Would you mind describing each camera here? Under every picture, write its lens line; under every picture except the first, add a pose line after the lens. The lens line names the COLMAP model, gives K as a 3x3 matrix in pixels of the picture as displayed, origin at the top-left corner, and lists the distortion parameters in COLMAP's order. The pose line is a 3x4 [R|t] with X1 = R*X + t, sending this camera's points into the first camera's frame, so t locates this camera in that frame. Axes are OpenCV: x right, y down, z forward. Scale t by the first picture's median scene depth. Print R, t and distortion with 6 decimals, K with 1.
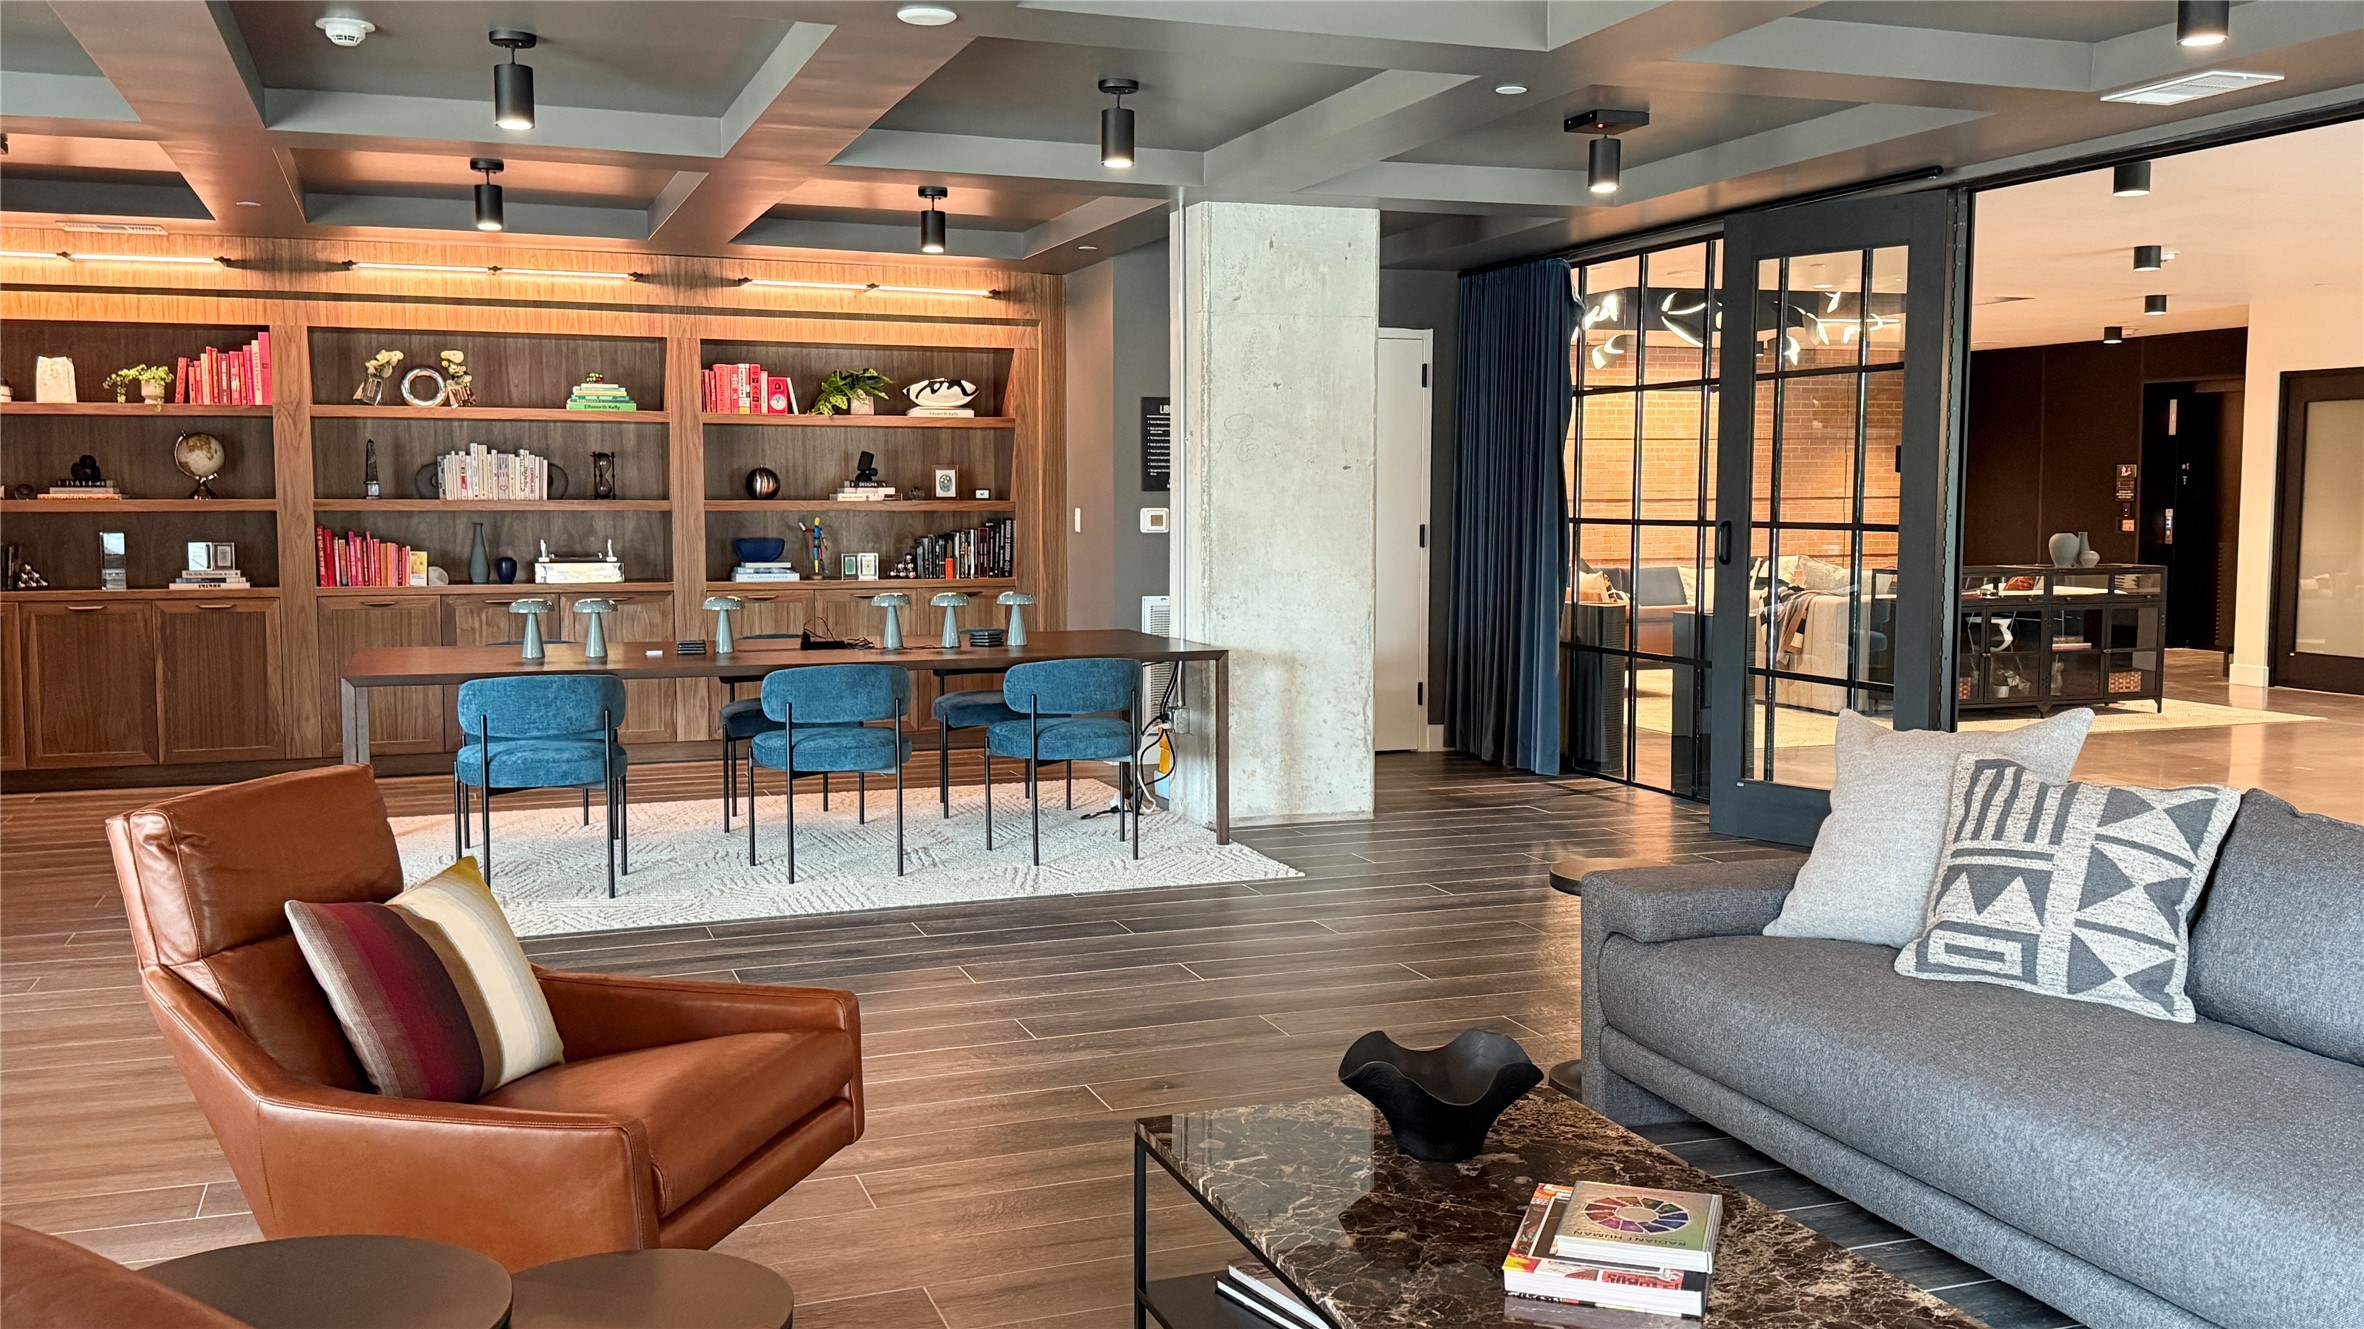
lens RADIAL K [[2020.6, 0, 1183.0], [0, 2020.6, 664.1], [0, 0, 1]] dist [0.034216, -0.011165]
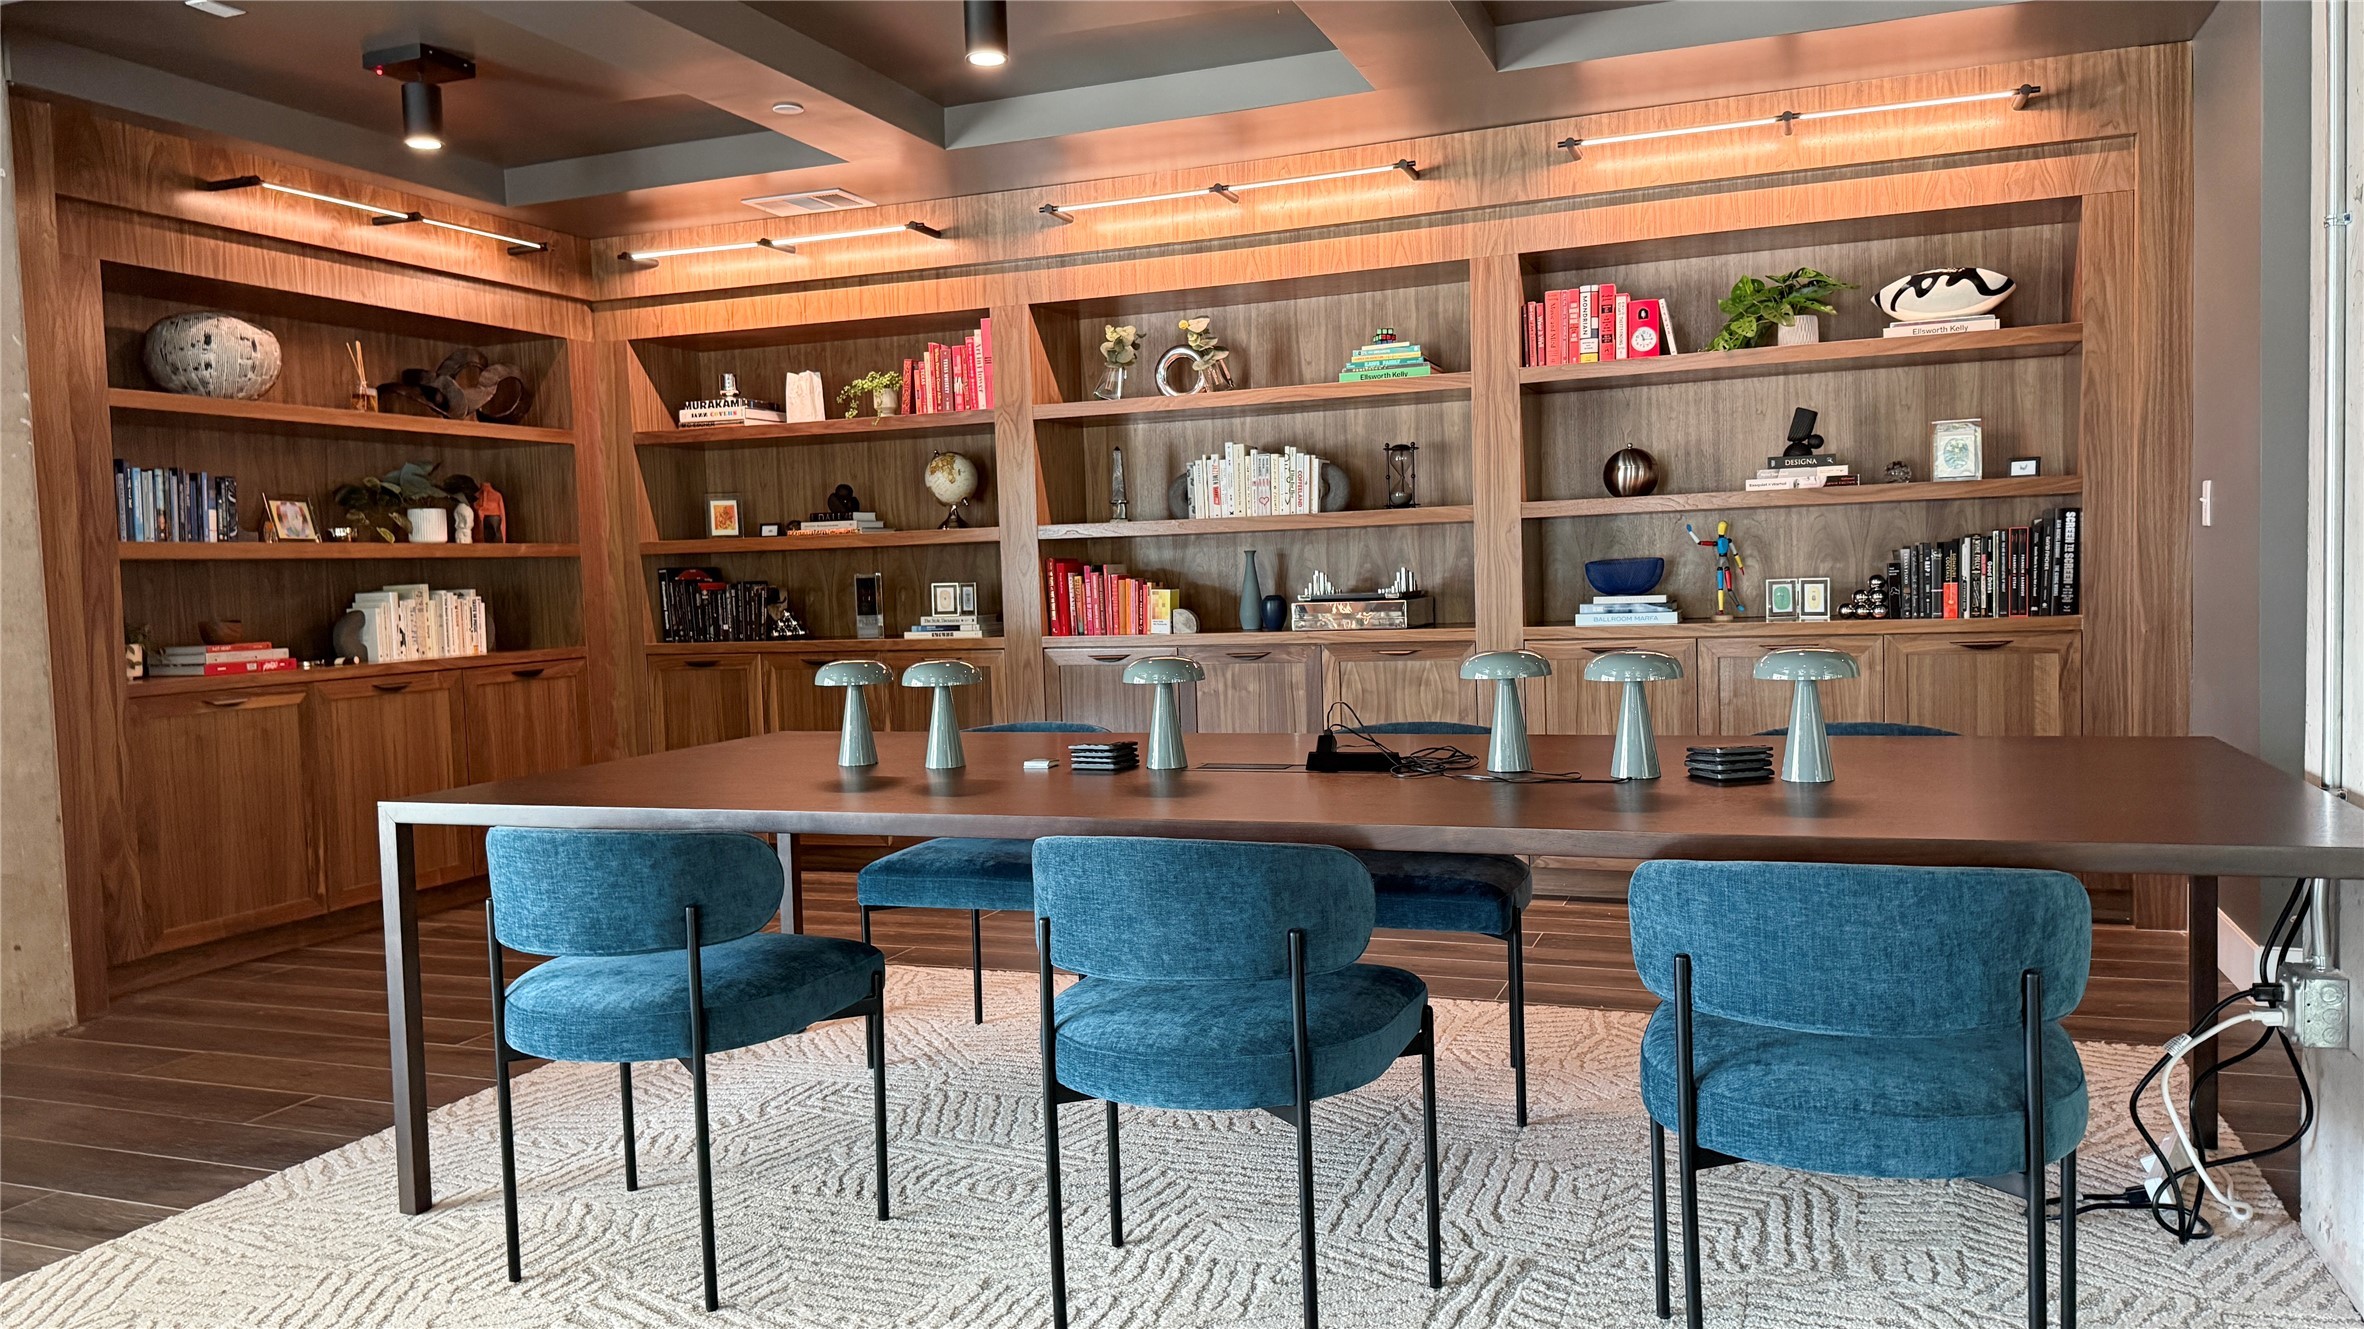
lens RADIAL K [[1674.9, 0, 1157.8], [0, 1674.9, 664.4], [0, 0, 1]] dist [0.064359, -0.076922]
pose [[0.749752, 0.011190, -0.661625, 0.035041], [-0.022360, 0.999714, -0.008431, -0.021579], [0.661341, 0.021115, 0.749788, 0.522491]]
